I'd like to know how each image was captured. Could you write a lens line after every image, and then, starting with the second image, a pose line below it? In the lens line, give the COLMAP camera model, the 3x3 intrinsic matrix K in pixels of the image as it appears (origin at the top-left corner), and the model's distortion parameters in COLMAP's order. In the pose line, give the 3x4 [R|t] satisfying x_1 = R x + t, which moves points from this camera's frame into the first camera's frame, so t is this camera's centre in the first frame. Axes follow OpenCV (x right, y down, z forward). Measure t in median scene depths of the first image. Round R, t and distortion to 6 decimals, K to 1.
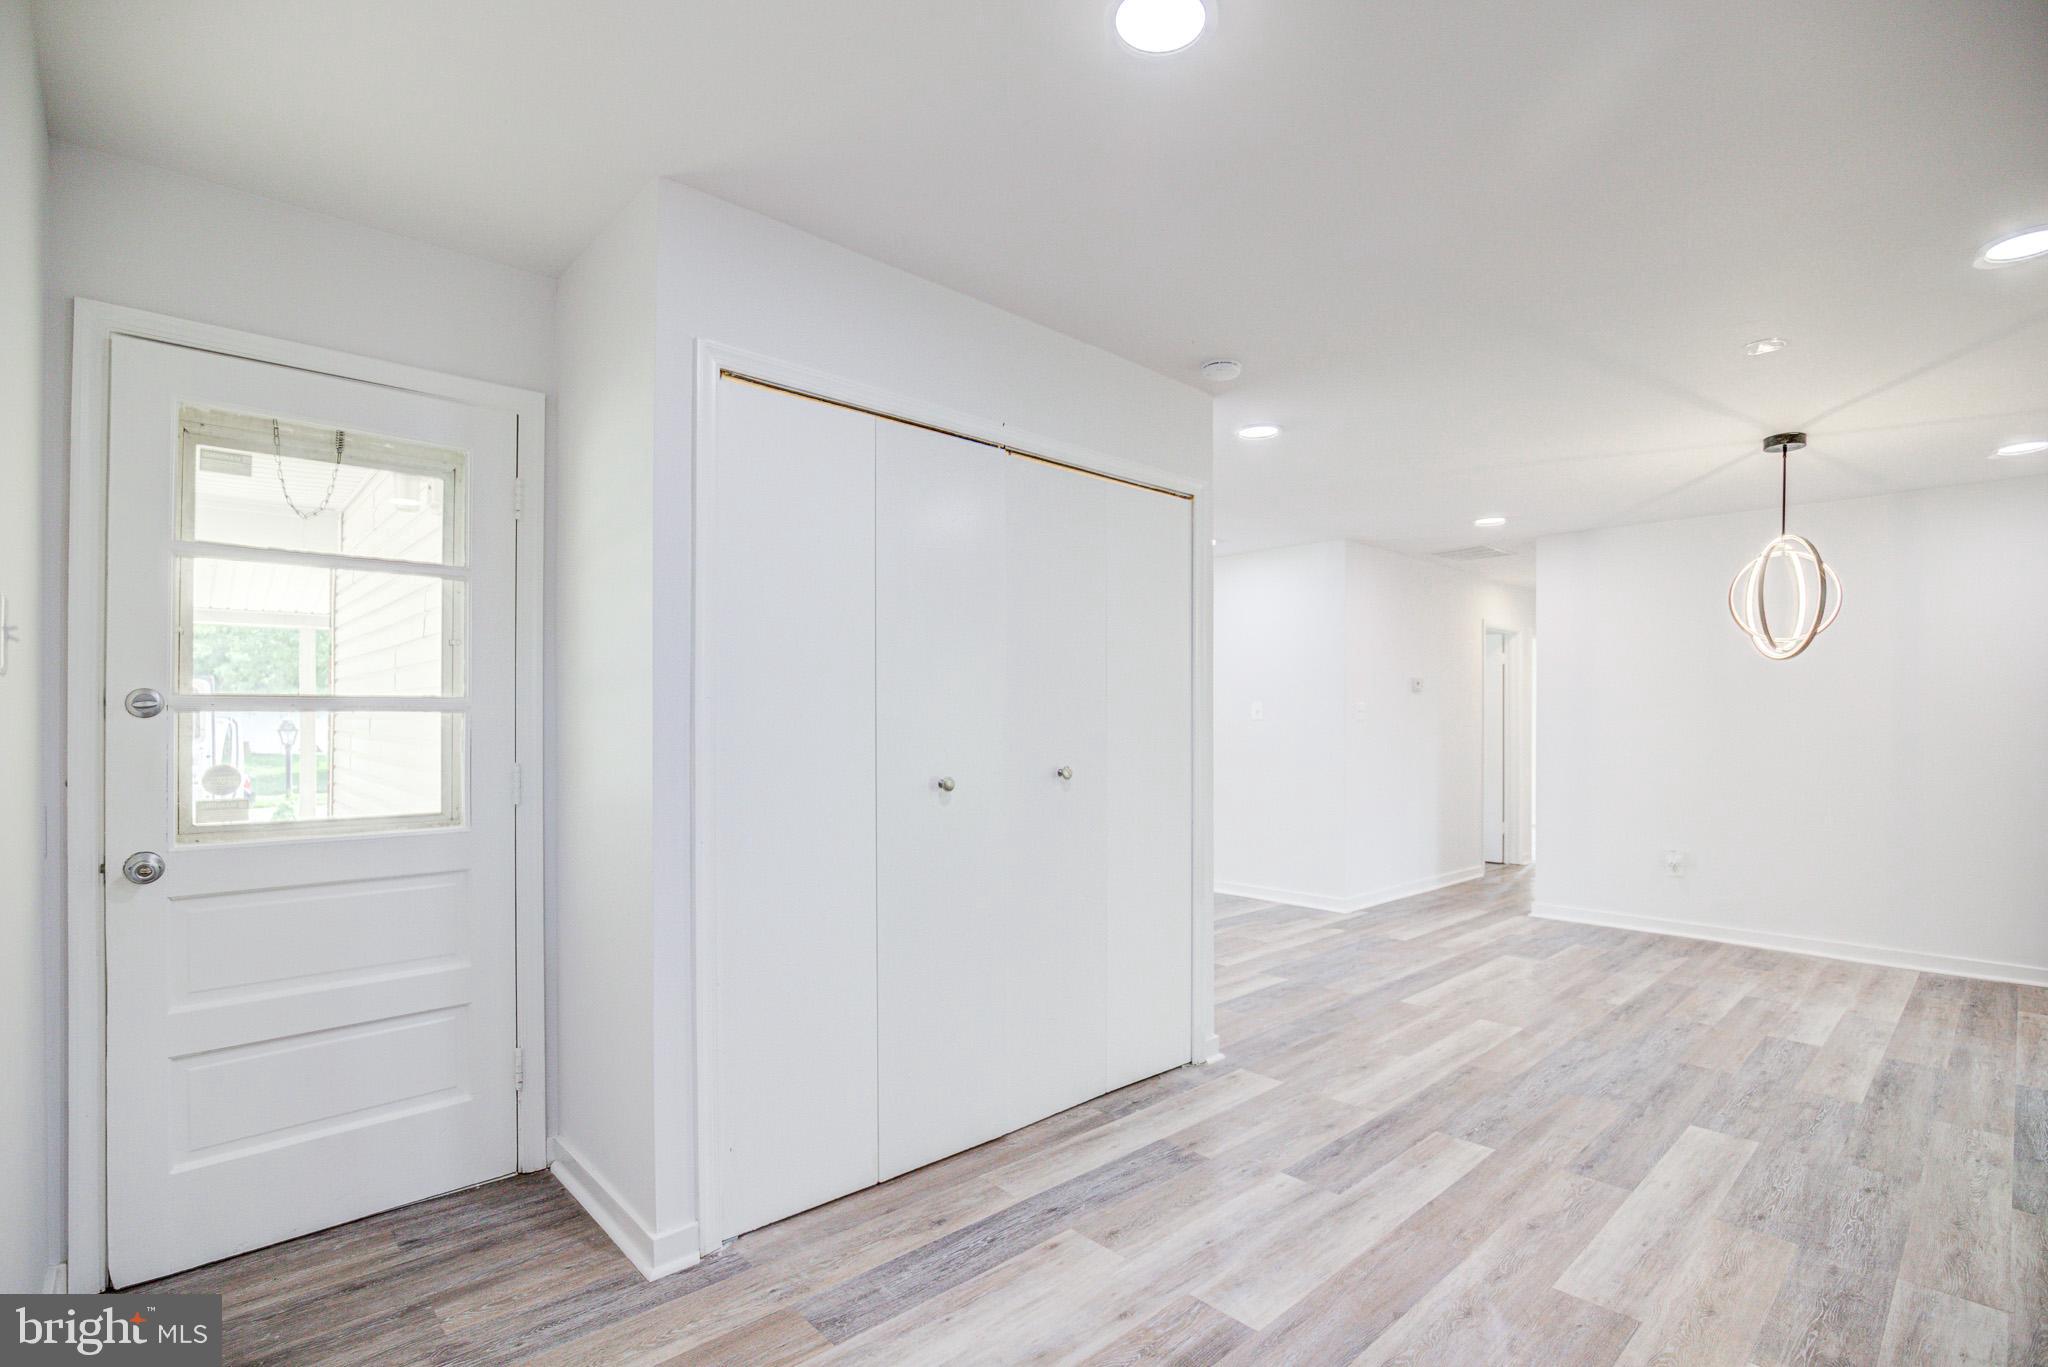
lens RADIAL K [[949.5, 0, 1024.0], [0, 949.5, 683.5], [0, 0, 1]] dist [-0.025269, 0.003994]
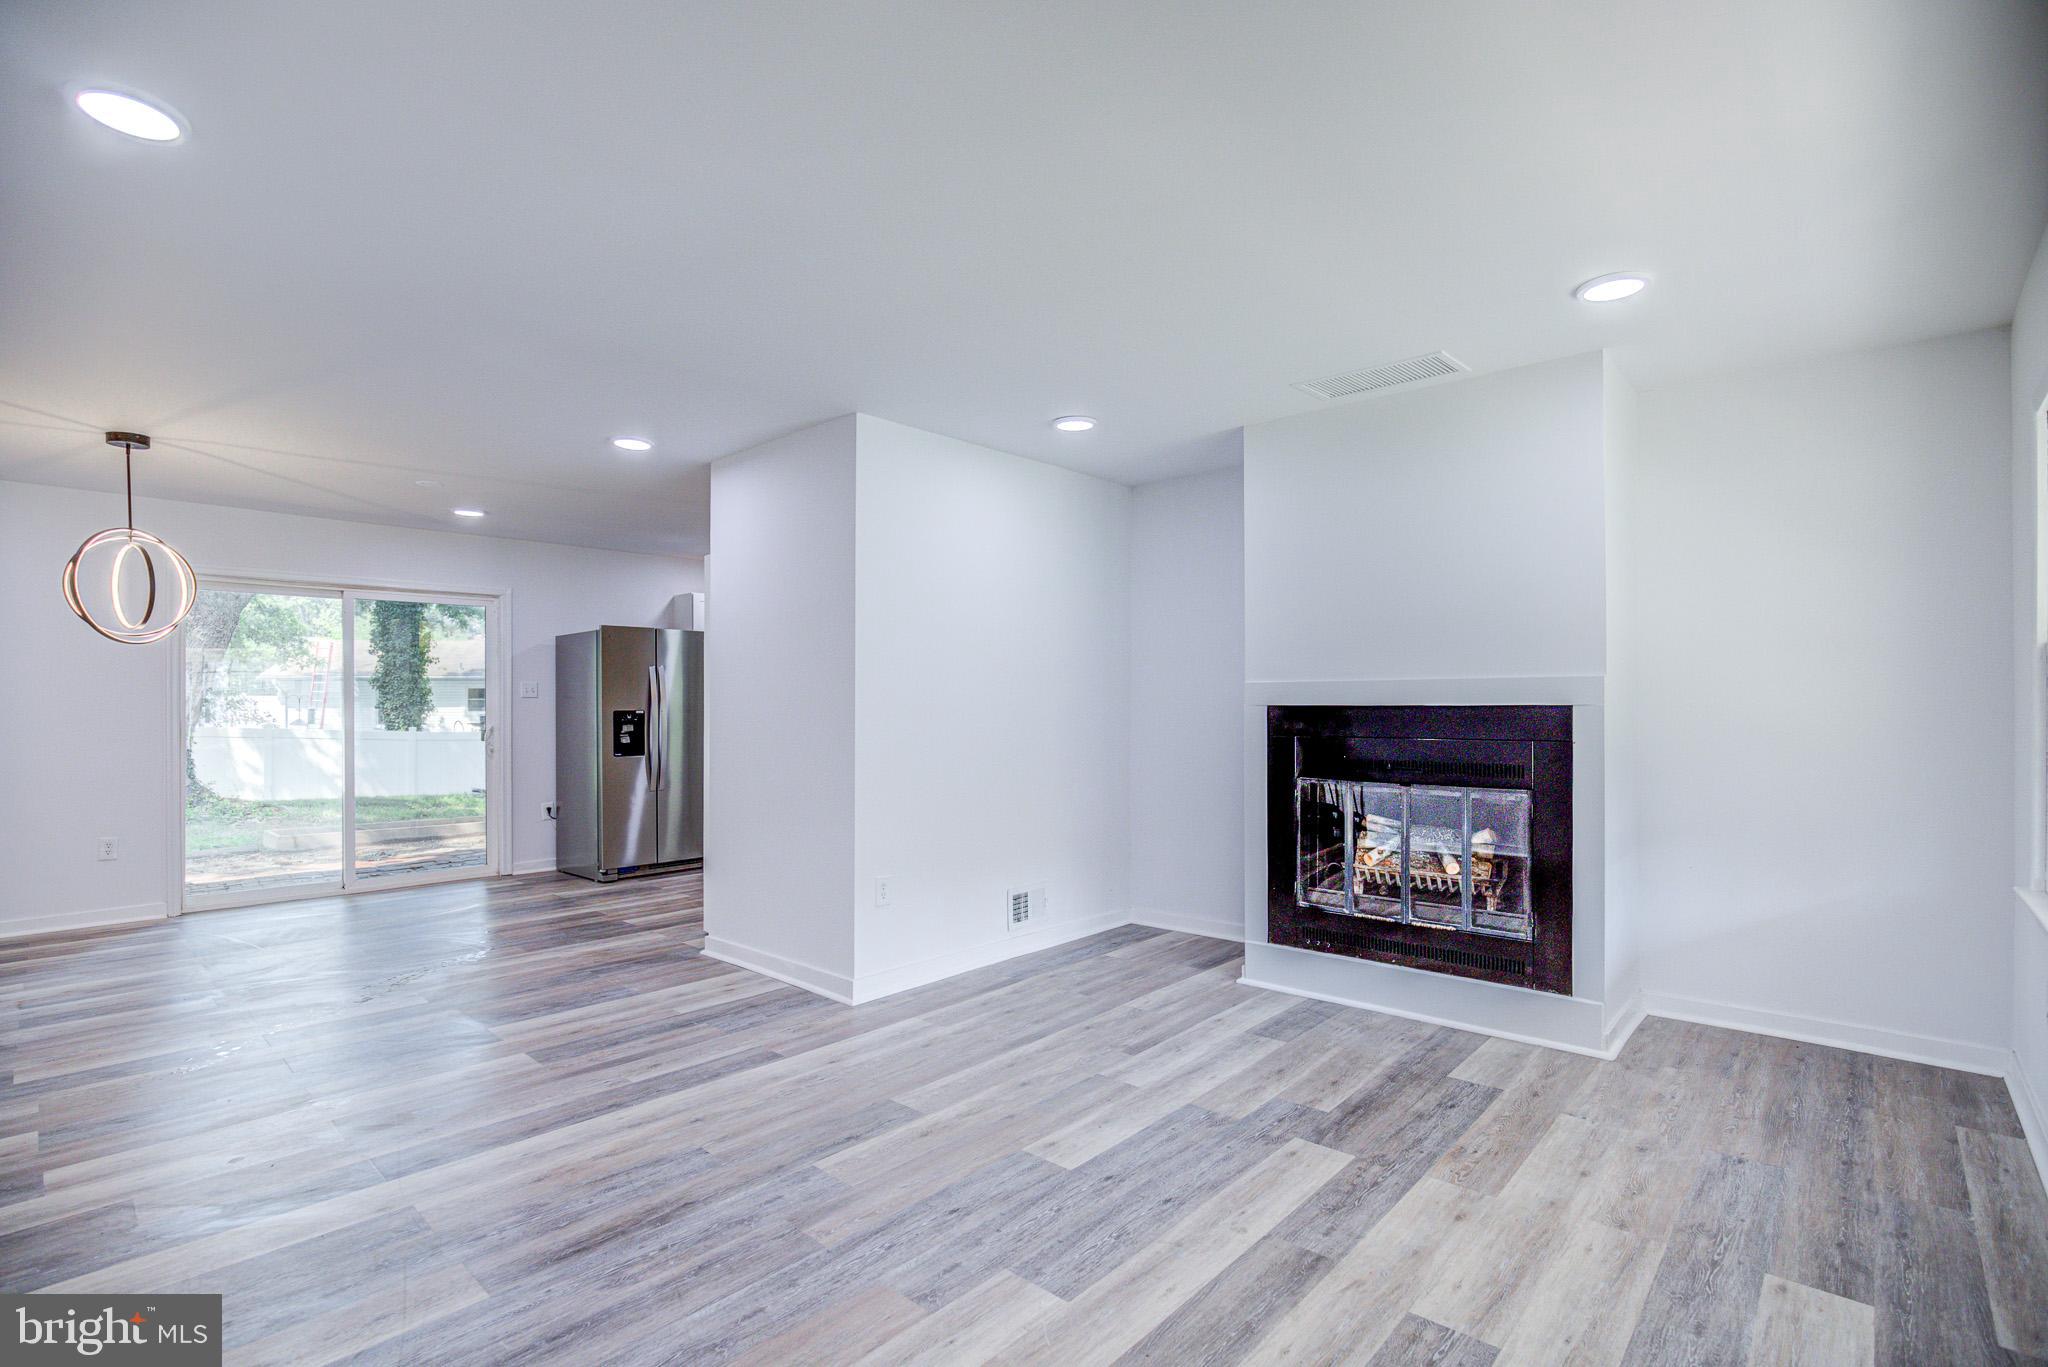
lens RADIAL K [[949.5, 0, 1024.0], [0, 949.5, 683.5], [0, 0, 1]] dist [-0.025269, 0.003994]
pose [[-0.996297, -0.005831, -0.085775, -0.151000], [-0.000616, 0.998156, -0.060704, 0.114513], [0.085970, -0.060426, -0.994464, 2.859484]]
